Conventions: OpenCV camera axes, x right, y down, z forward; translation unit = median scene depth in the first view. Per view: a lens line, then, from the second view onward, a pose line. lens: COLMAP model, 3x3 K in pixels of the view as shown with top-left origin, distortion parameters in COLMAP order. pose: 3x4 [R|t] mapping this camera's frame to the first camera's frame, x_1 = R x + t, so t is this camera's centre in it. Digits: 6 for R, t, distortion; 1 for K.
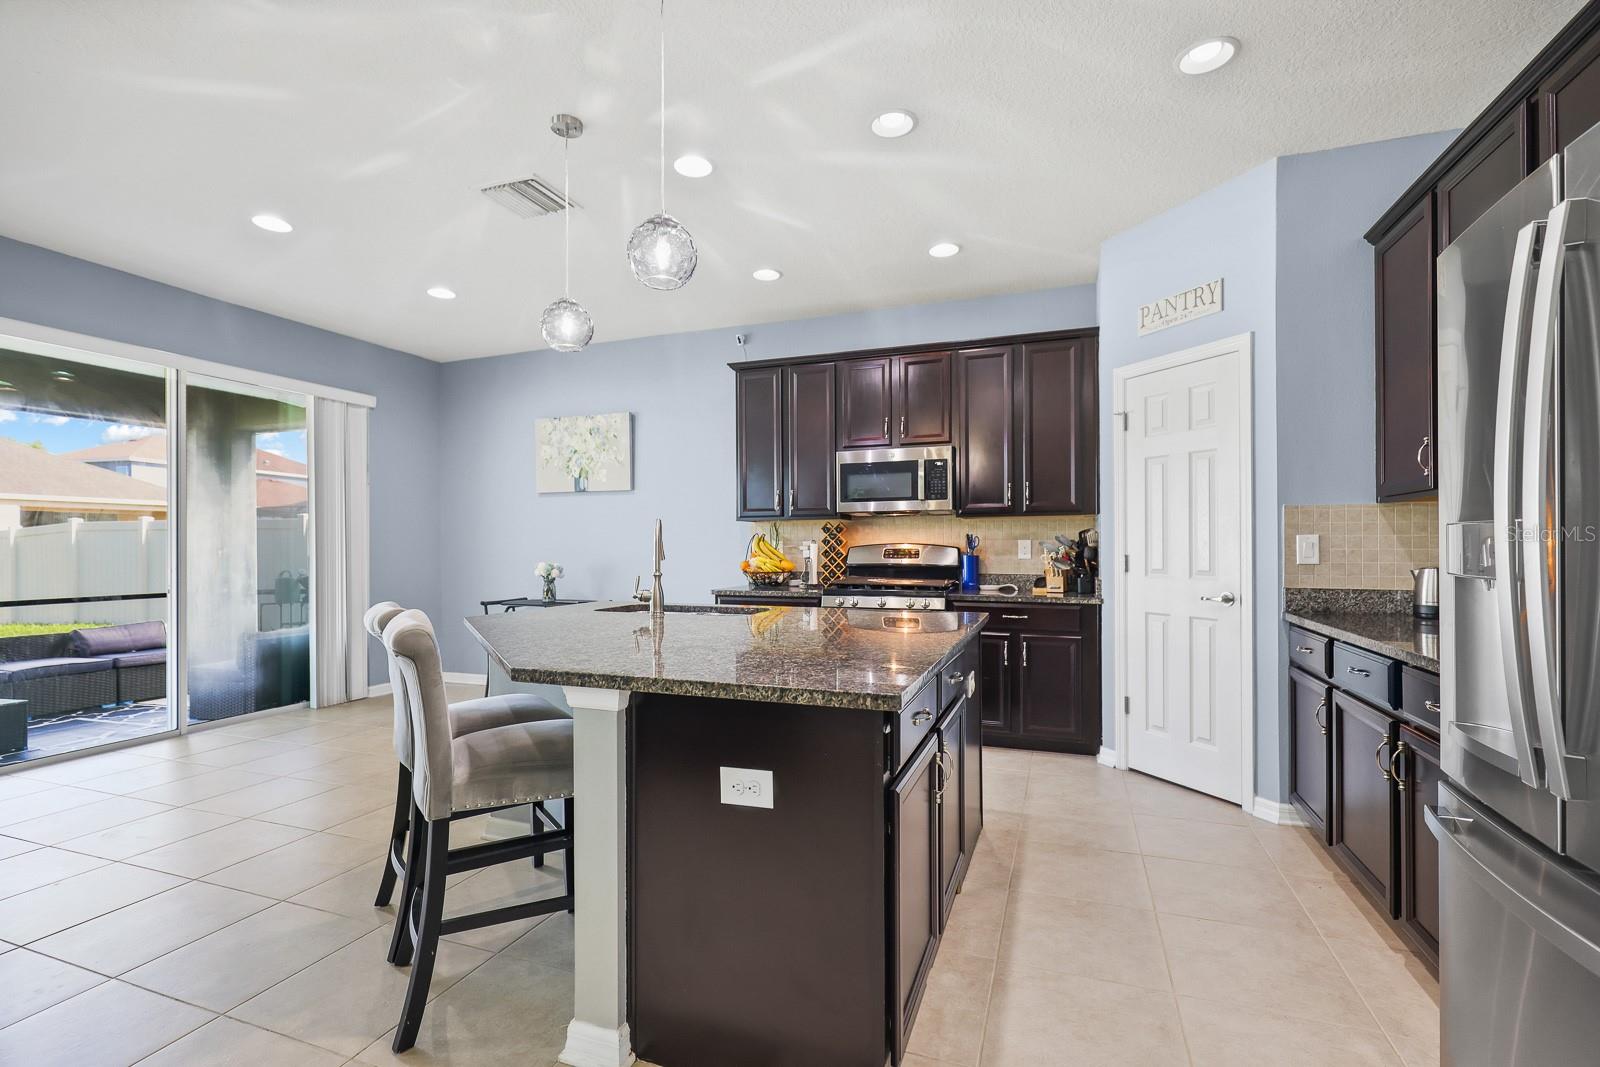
lens RADIAL K [[721.9, 0, 805.1], [0, 721.9, 542.4], [0, 0, 1]] dist [0.000489, -0.000729]
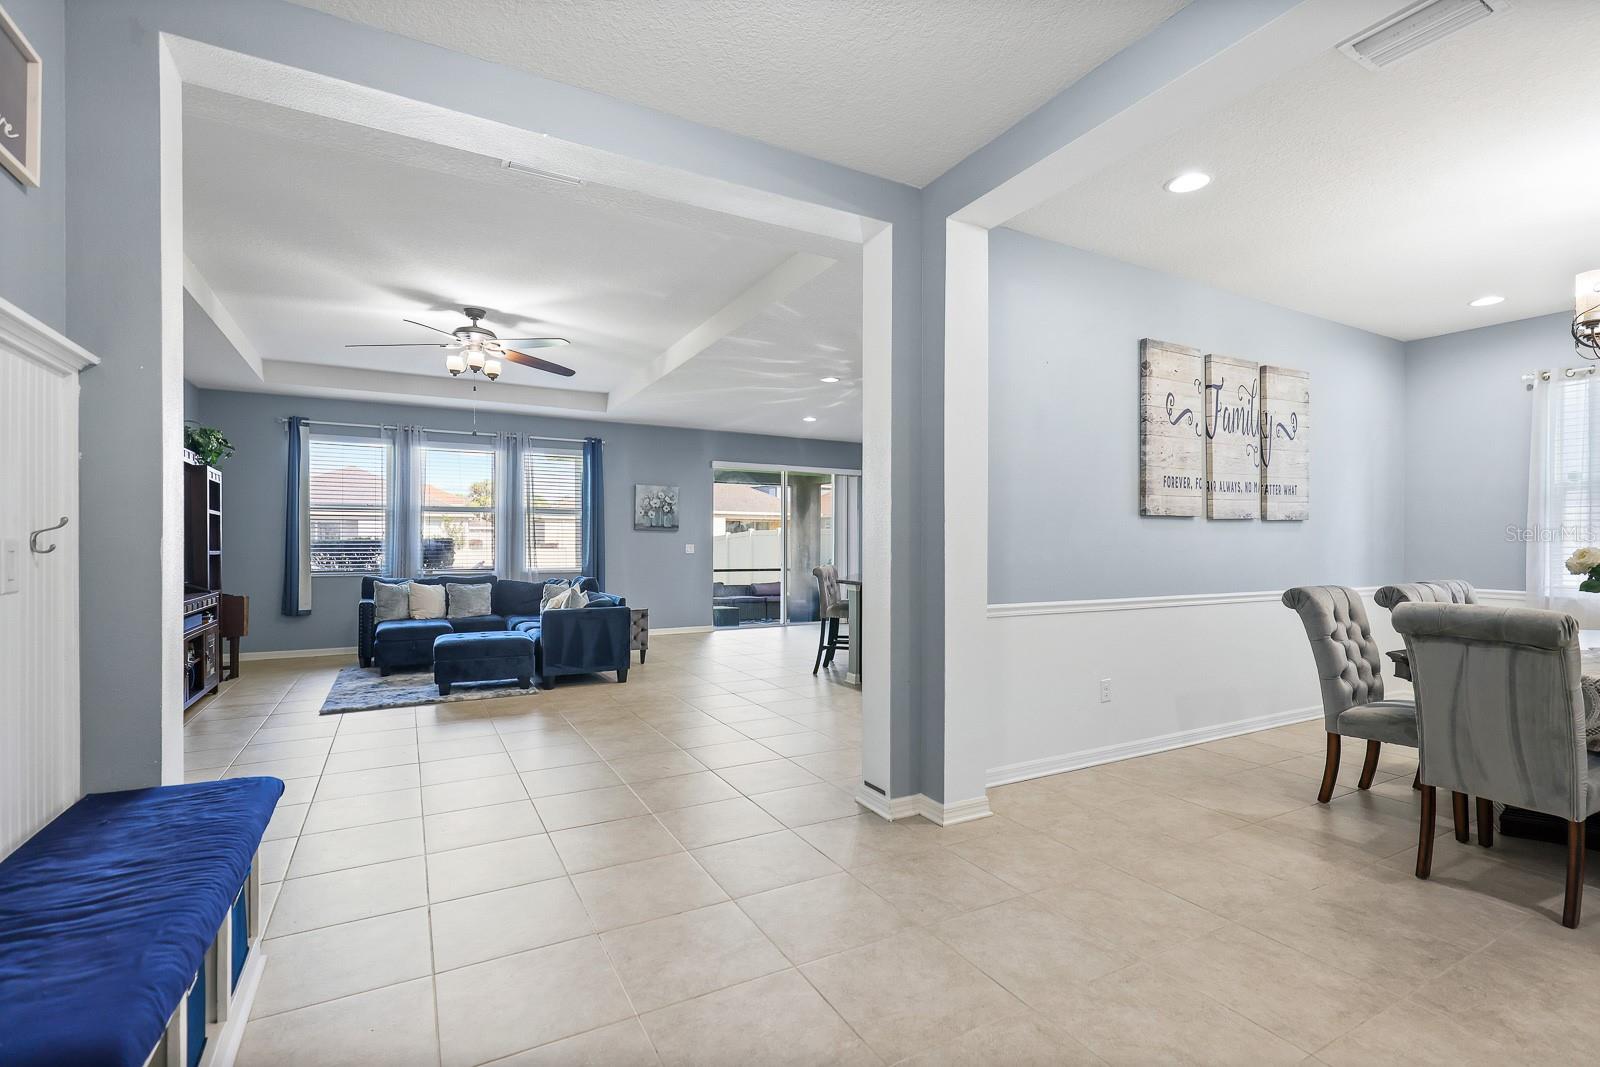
lens RADIAL K [[721.9, 0, 809.2], [0, 721.9, 547.5], [0, 0, 1]] dist [0.000489, -0.000729]
pose [[0.759847, 0.008489, -0.650046, 0.833395], [-0.003420, 0.999953, 0.009060, -0.011406], [0.650093, -0.004662, 0.759841, -0.846229]]
